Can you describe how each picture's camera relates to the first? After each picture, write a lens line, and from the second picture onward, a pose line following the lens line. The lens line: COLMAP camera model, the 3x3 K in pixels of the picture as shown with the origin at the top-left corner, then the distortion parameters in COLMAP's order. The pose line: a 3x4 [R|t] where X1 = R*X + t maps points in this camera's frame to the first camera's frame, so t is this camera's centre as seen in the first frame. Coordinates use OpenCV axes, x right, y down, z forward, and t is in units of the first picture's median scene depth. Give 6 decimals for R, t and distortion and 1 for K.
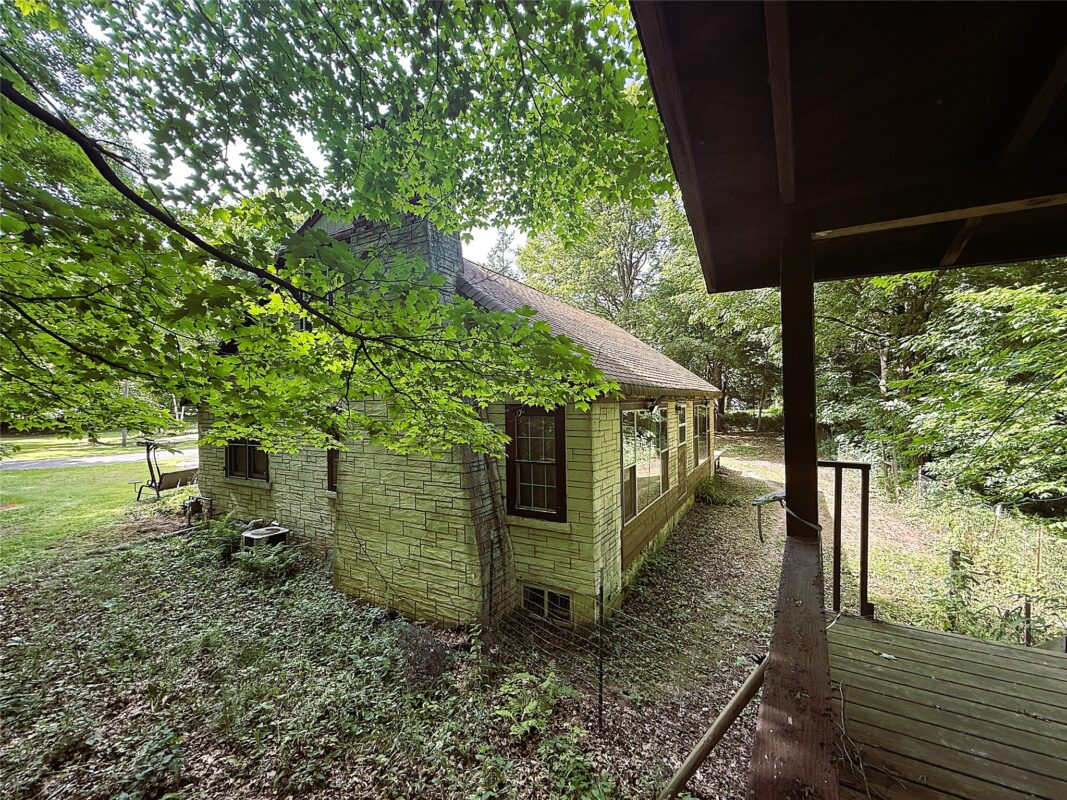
lens RADIAL K [[446.6, 0, 533.5], [0, 446.6, 400.0], [0, 0, 1]] dist [0.000056, 0.000159]
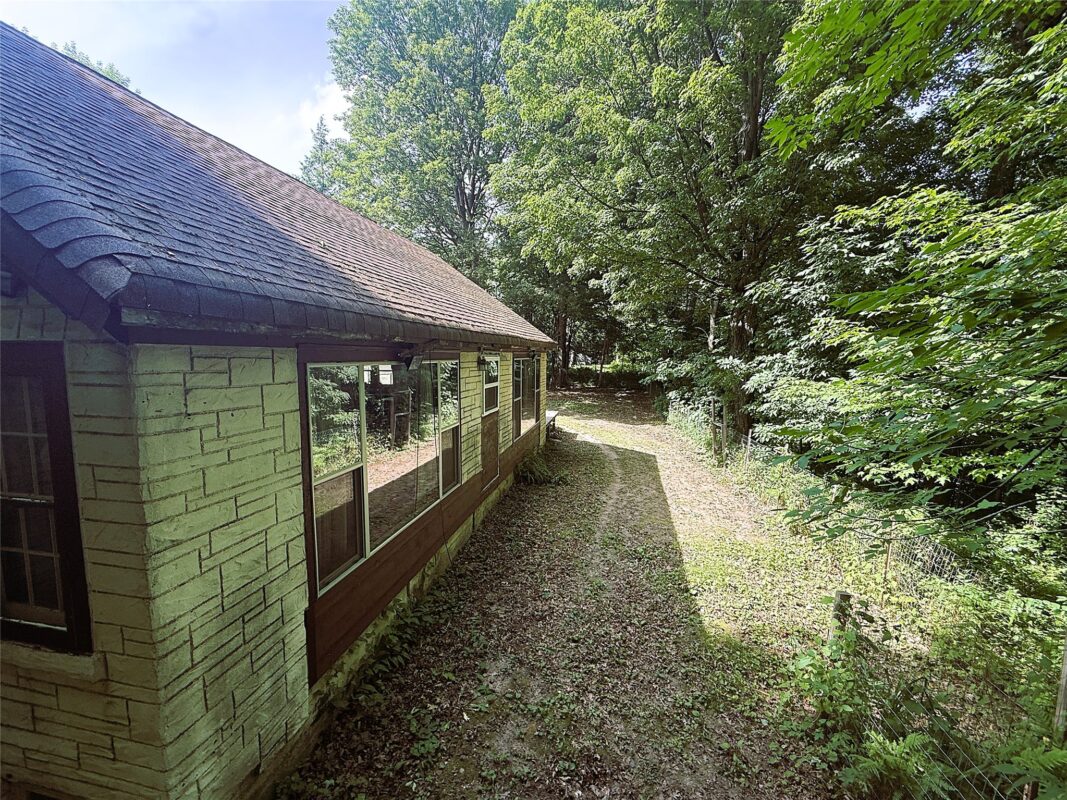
lens RADIAL K [[446.6, 0, 533.5], [0, 446.6, 400.0], [0, 0, 1]] dist [0.000056, 0.000159]
pose [[0.952040, -0.009821, 0.305816, 0.156848], [-0.022308, 0.994597, 0.101387, 0.004521], [-0.305159, -0.103347, 0.946677, 0.264863]]
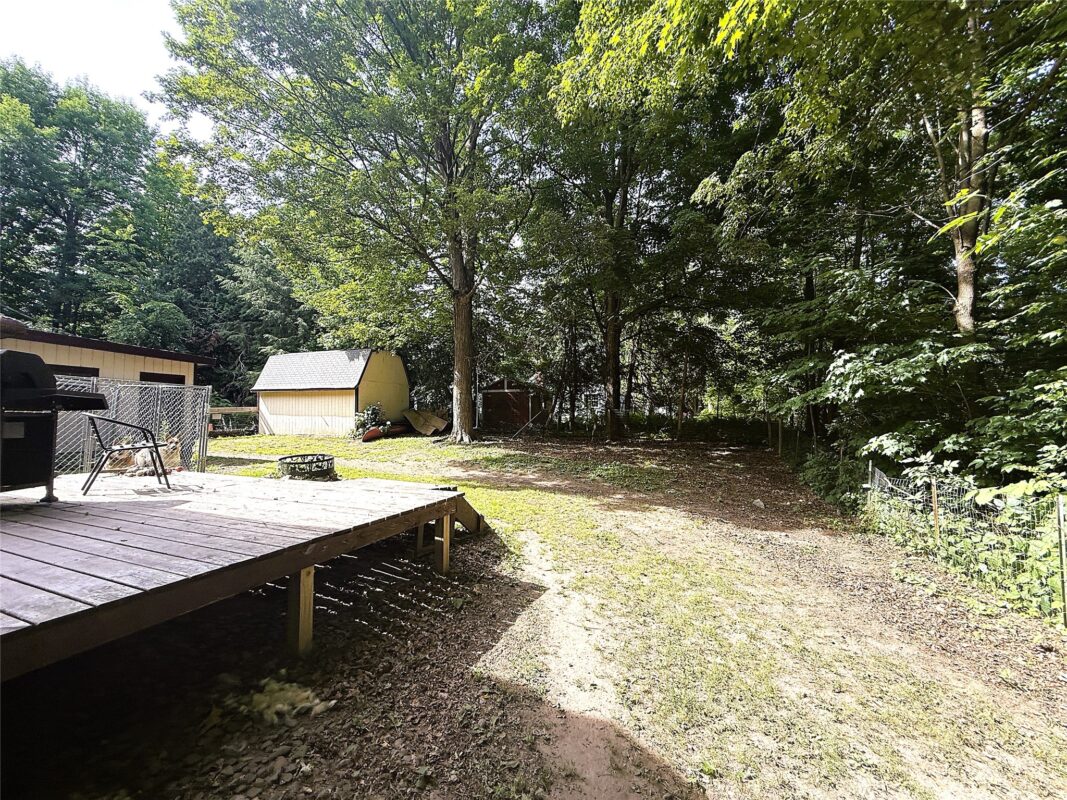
lens RADIAL K [[446.6, 0, 533.5], [0, 446.6, 400.0], [0, 0, 1]] dist [0.000056, 0.000159]
pose [[0.993036, 0.014903, 0.116867, 0.618463], [-0.010444, 0.999197, -0.038672, 0.105083], [-0.117350, 0.037183, 0.992394, 1.107105]]
